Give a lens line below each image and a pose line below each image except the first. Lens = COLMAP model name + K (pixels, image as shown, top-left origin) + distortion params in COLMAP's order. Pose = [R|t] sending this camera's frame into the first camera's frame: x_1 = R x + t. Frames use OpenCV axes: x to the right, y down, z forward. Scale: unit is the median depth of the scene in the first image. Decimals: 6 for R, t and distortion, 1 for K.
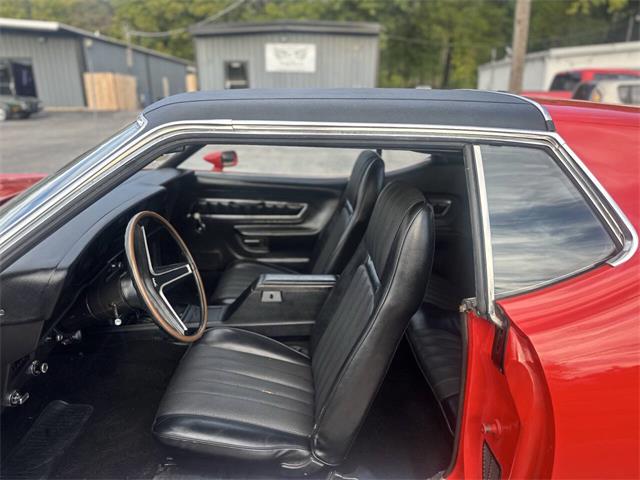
lens RADIAL K [[463.8, 0, 320.0], [0, 463.8, 240.0], [0, 0, 1]] dist [-0.006944, -0.006545]
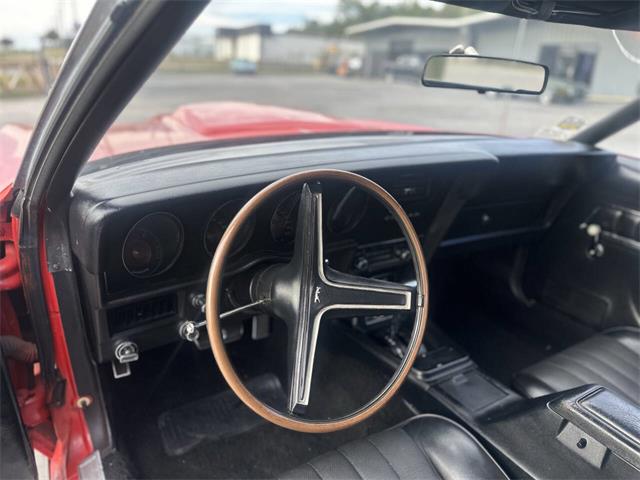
lens RADIAL K [[463.8, 0, 320.0], [0, 463.8, 240.0], [0, 0, 1]] dist [-0.006944, -0.006545]
pose [[0.501990, 0.326313, -0.800953, 0.038942], [-0.309515, 0.932539, 0.185936, -0.041916], [0.807593, 0.154570, 0.569124, 0.383743]]
